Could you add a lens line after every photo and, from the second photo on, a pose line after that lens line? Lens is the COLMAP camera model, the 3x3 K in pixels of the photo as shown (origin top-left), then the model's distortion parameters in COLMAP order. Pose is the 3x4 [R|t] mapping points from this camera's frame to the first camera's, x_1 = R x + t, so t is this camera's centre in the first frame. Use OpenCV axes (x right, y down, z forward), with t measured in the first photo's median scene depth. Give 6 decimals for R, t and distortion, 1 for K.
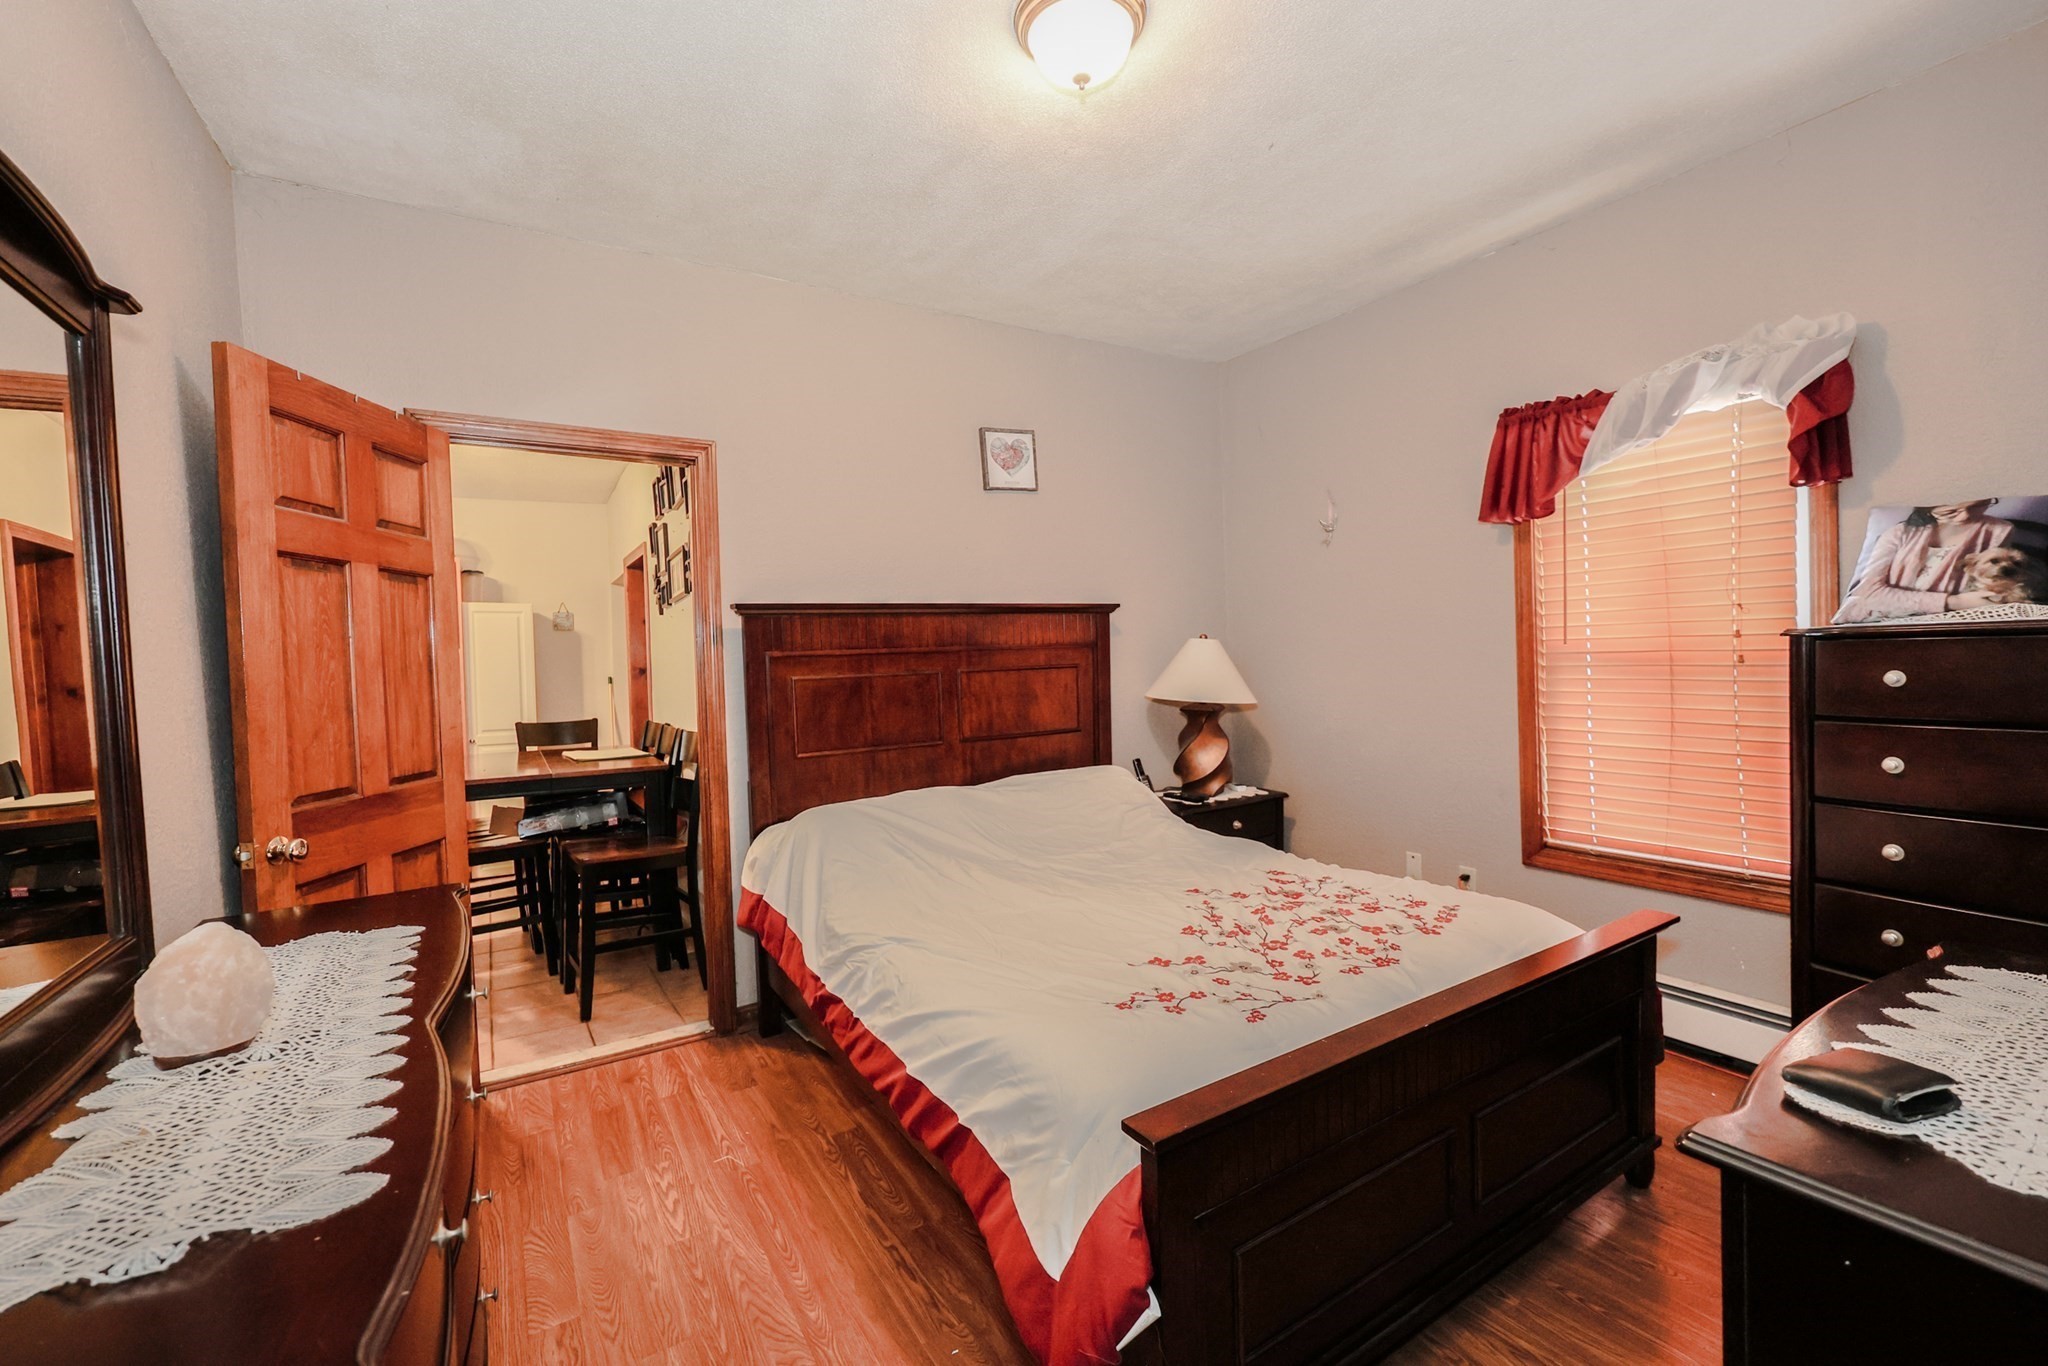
lens RADIAL K [[842.0, 0, 1019.5], [0, 842.0, 686.5], [0, 0, 1]] dist [-0.001135, -0.000962]
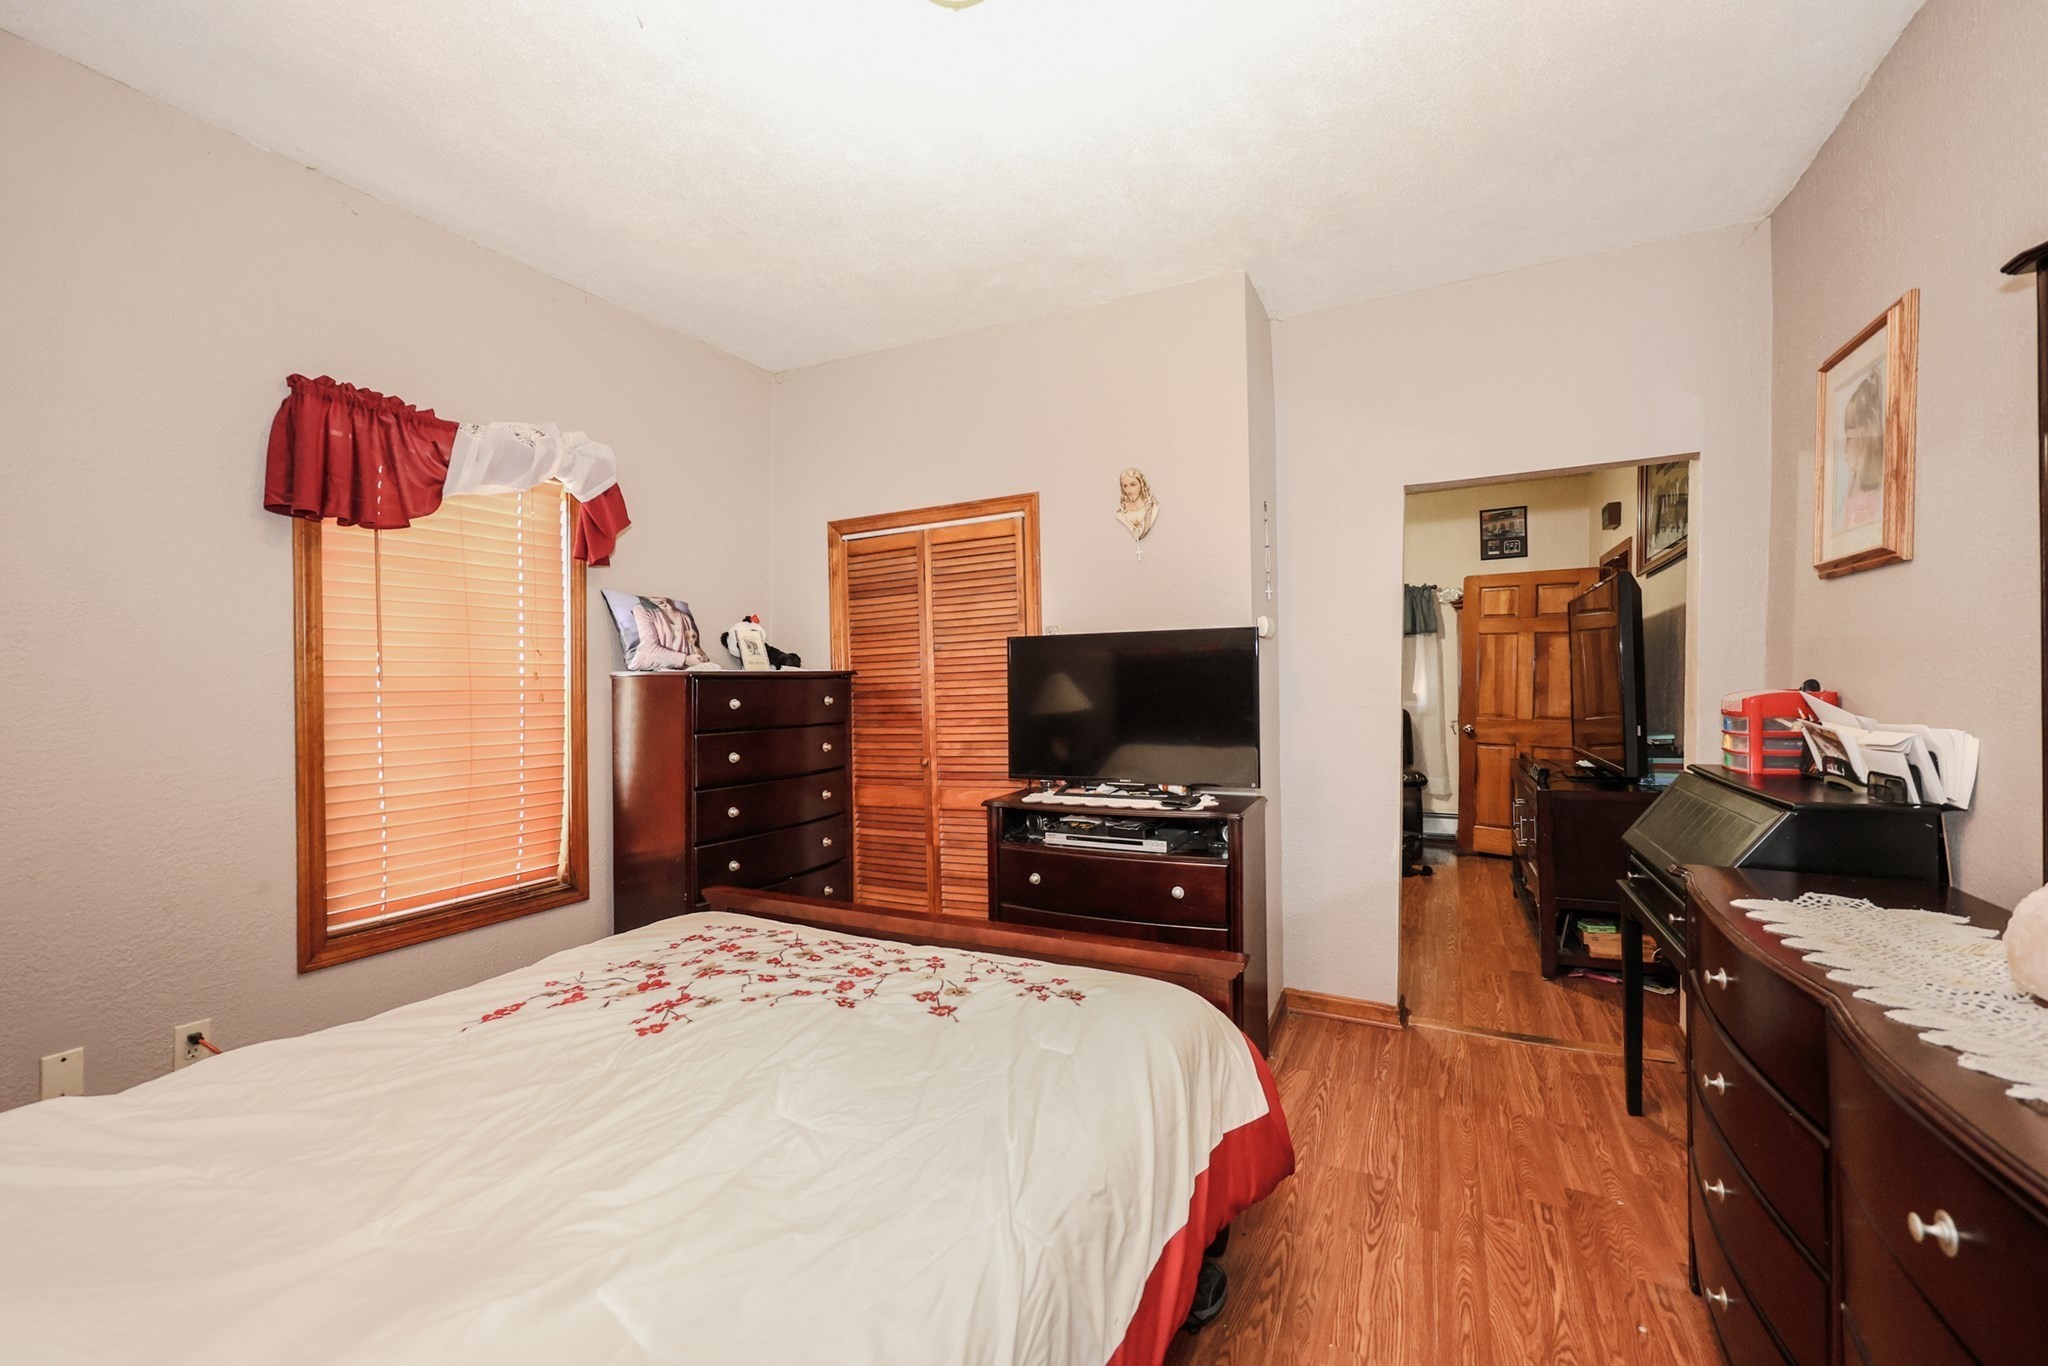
lens RADIAL K [[842.0, 0, 1011.4], [0, 842.0, 685.8], [0, 0, 1]] dist [-0.001135, -0.000962]
pose [[-0.503436, 0.038507, 0.863174, -0.560491], [0.067146, 0.997729, -0.005347, 0.000618], [-0.861420, 0.055267, -0.504878, 1.192471]]
